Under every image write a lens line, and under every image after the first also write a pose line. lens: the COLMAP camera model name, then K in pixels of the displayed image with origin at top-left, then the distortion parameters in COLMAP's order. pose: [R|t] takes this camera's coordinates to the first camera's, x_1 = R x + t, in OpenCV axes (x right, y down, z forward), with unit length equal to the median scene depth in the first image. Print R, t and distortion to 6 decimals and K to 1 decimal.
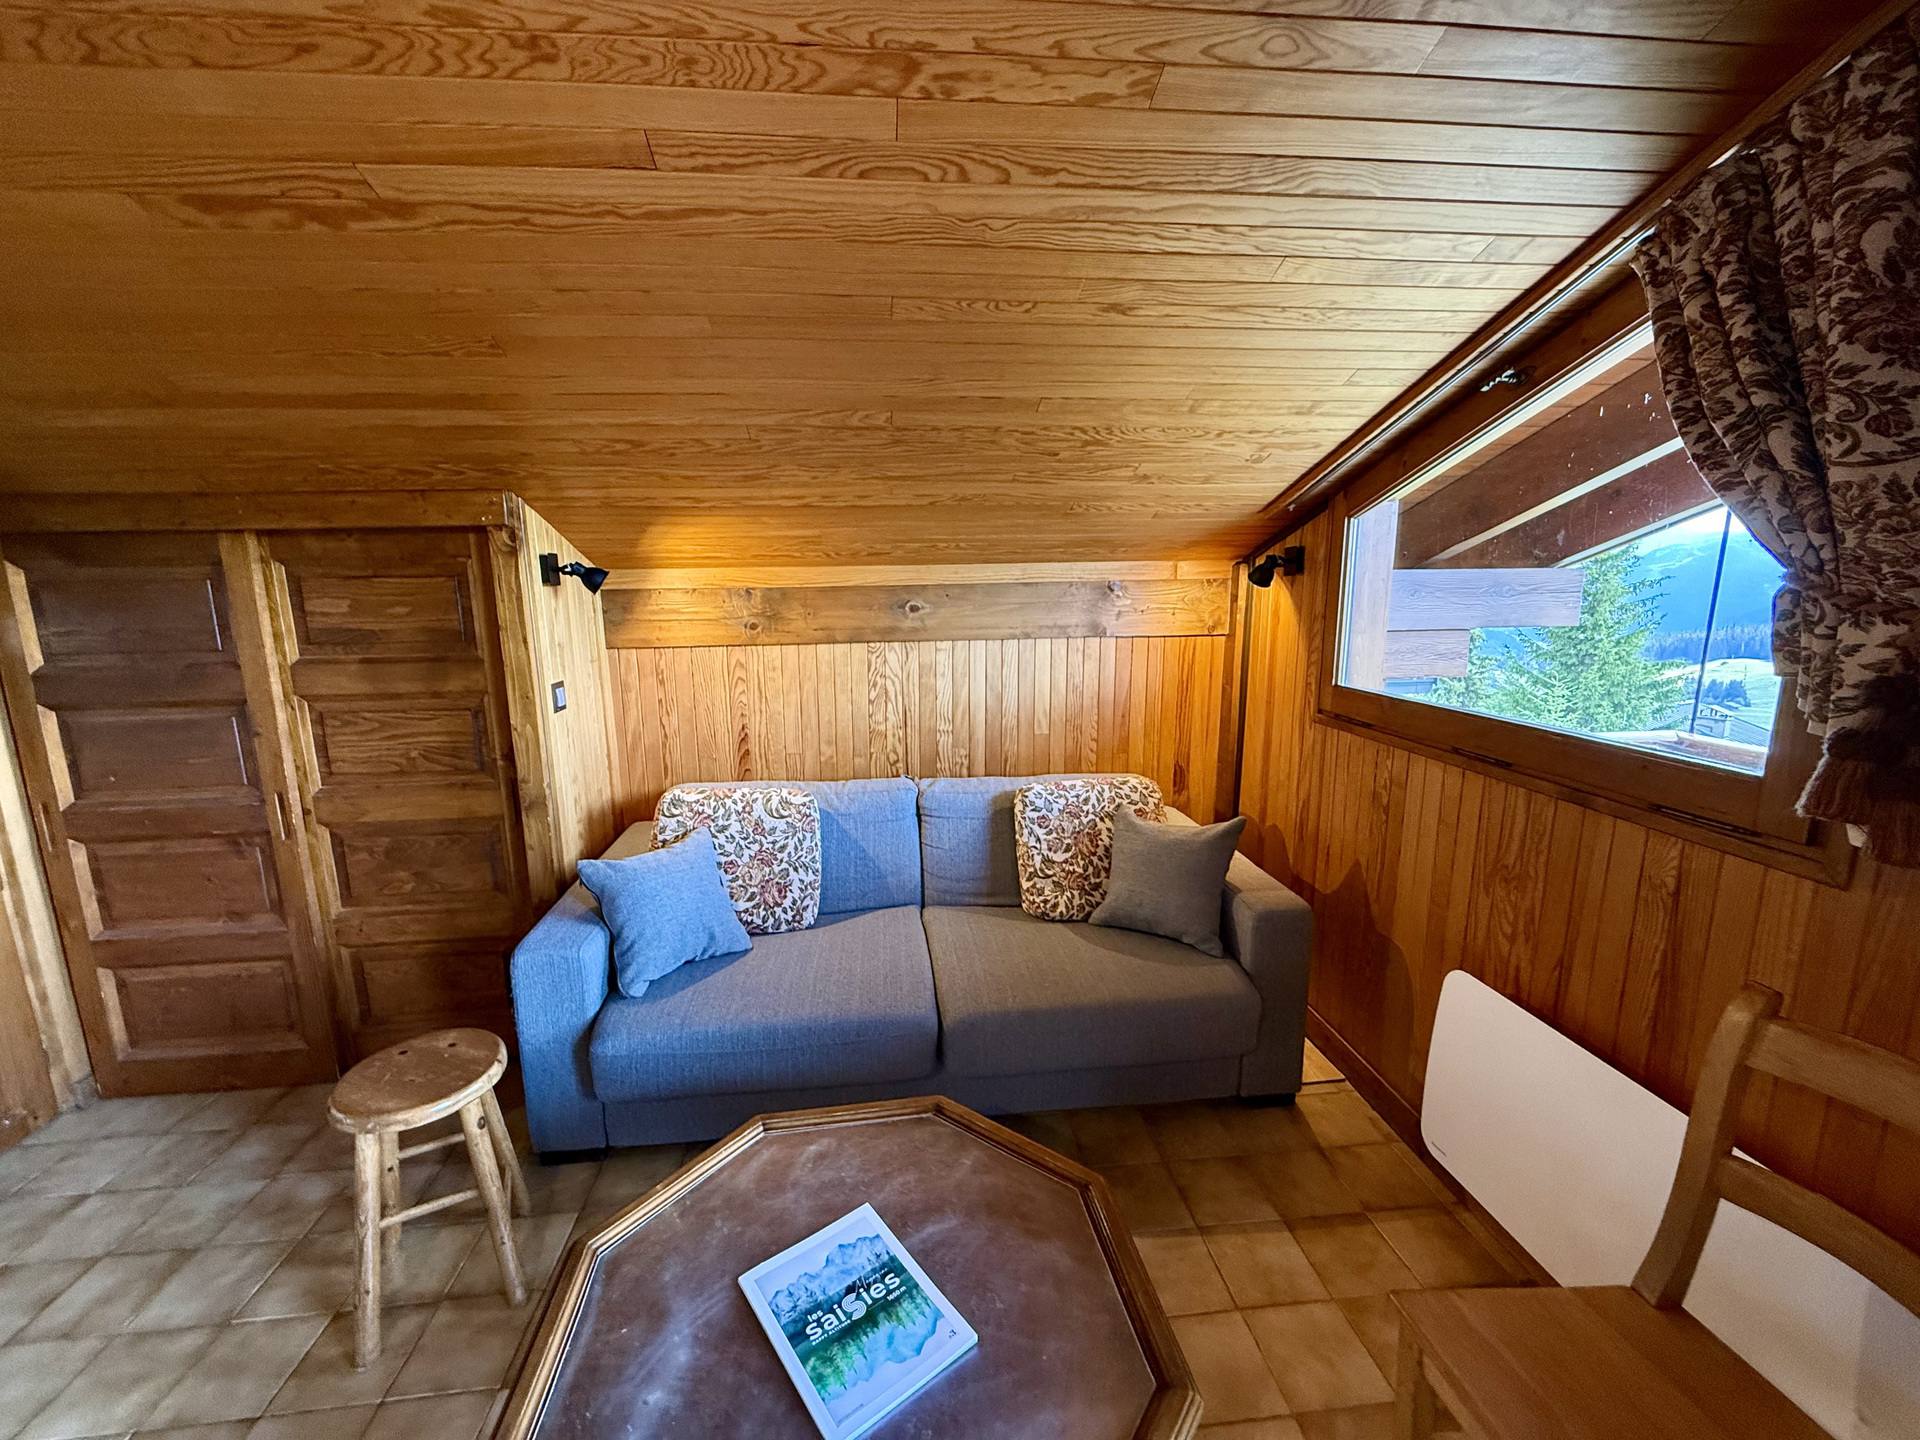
lens RADIAL K [[760.6, 0, 950.5], [0, 760.6, 715.5], [0, 0, 1]] dist [-0.001956, -0.000094]
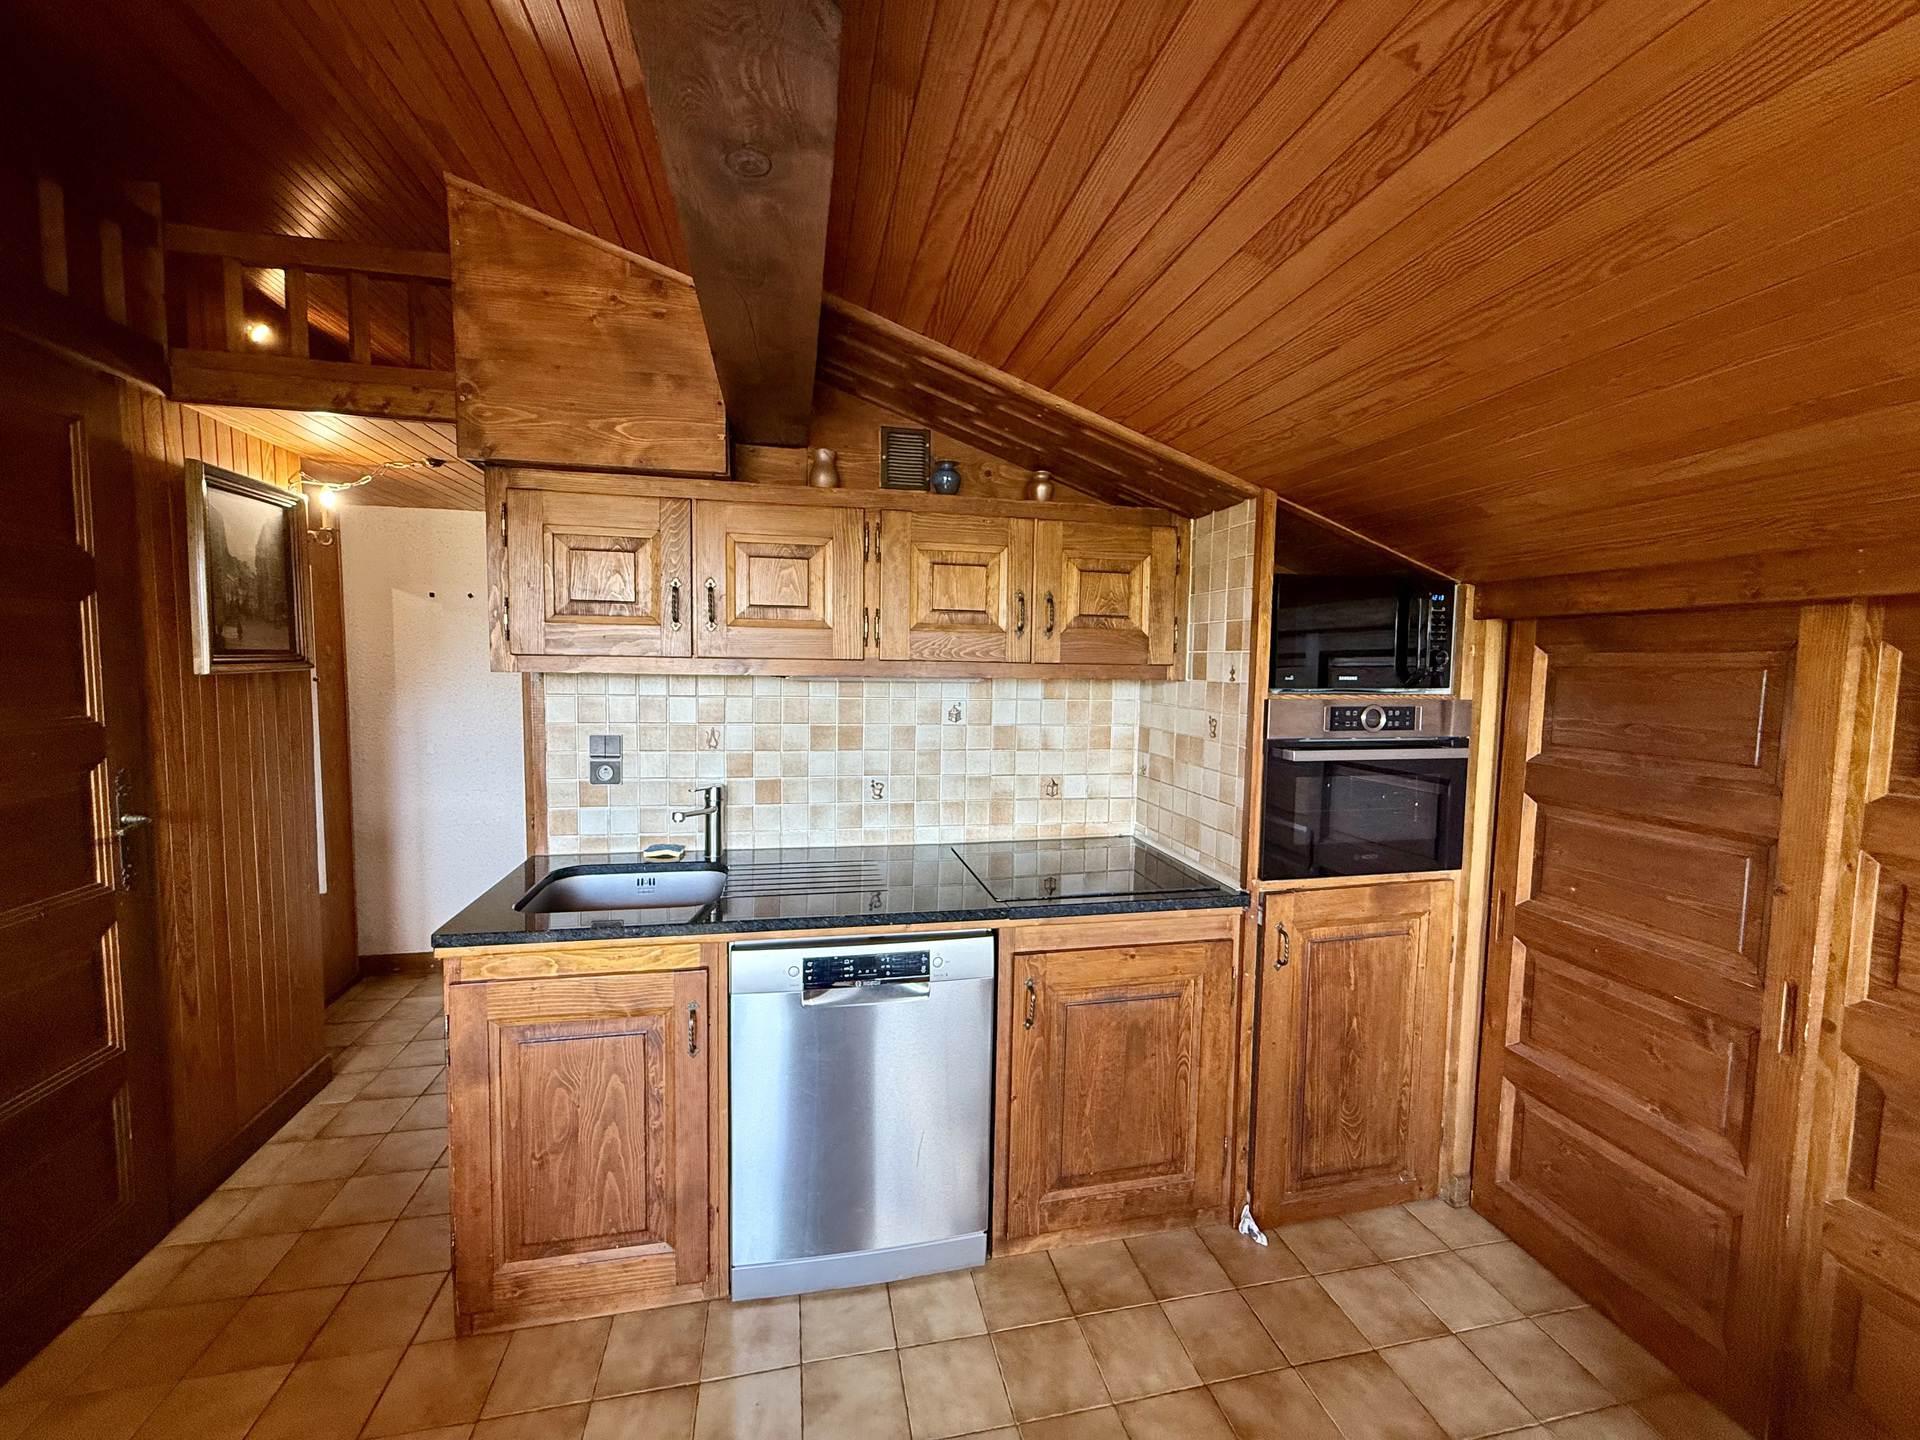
lens RADIAL K [[760.6, 0, 950.5], [0, 760.6, 715.5], [0, 0, 1]] dist [-0.001956, -0.000094]
pose [[0.102236, 0.085171, -0.991107, -0.313896], [-0.192152, 0.979254, 0.064331, -0.030584], [0.976025, 0.183866, 0.116481, 0.150974]]
